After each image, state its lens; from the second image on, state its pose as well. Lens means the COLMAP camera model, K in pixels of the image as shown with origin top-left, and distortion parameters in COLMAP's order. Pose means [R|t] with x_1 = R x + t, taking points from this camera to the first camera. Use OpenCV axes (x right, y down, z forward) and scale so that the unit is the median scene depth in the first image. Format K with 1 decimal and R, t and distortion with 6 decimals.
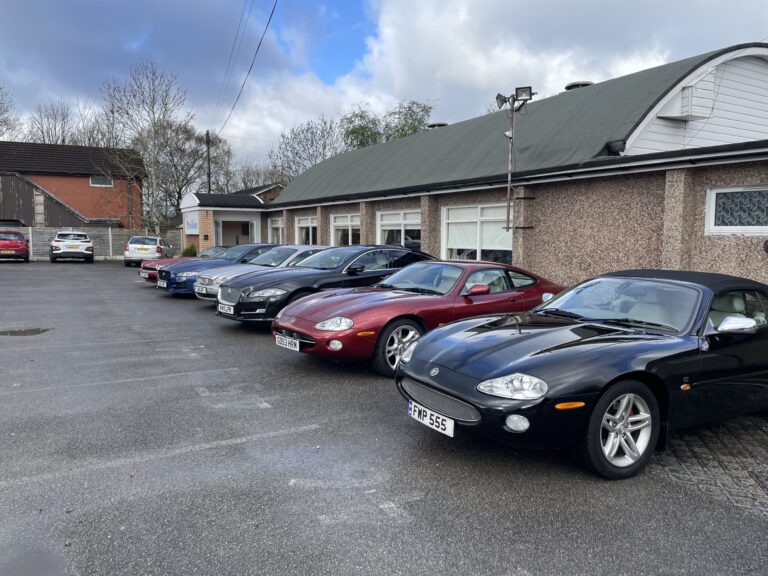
lens RADIAL K [[550.9, 0, 384.0], [0, 550.9, 288.0], [0, 0, 1]] dist [0.189593, -0.113153]
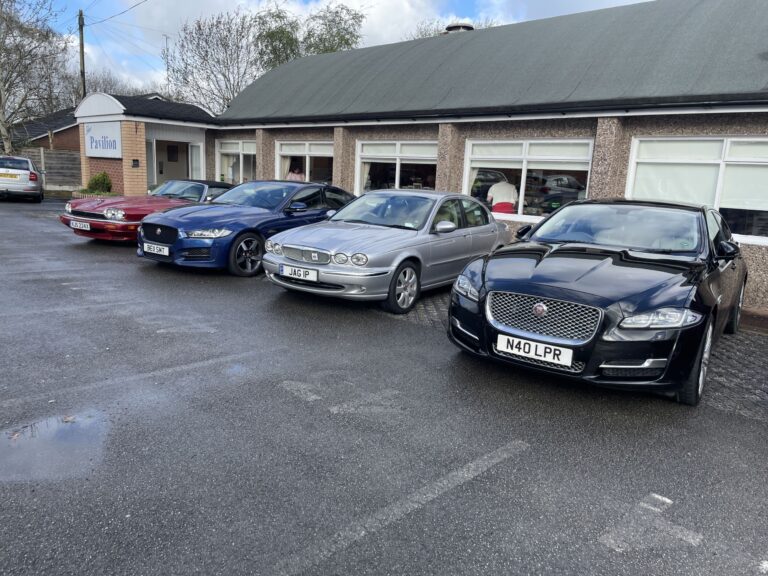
lens RADIAL K [[574.6, 0, 389.0], [0, 574.6, 283.5], [0, 0, 1]] dist [0.105859, -0.135801]
pose [[0.967211, -0.001364, 0.253971, -0.197318], [-0.023562, 0.995191, 0.095078, -0.020712], [-0.252879, -0.097945, 0.962527, 0.237976]]
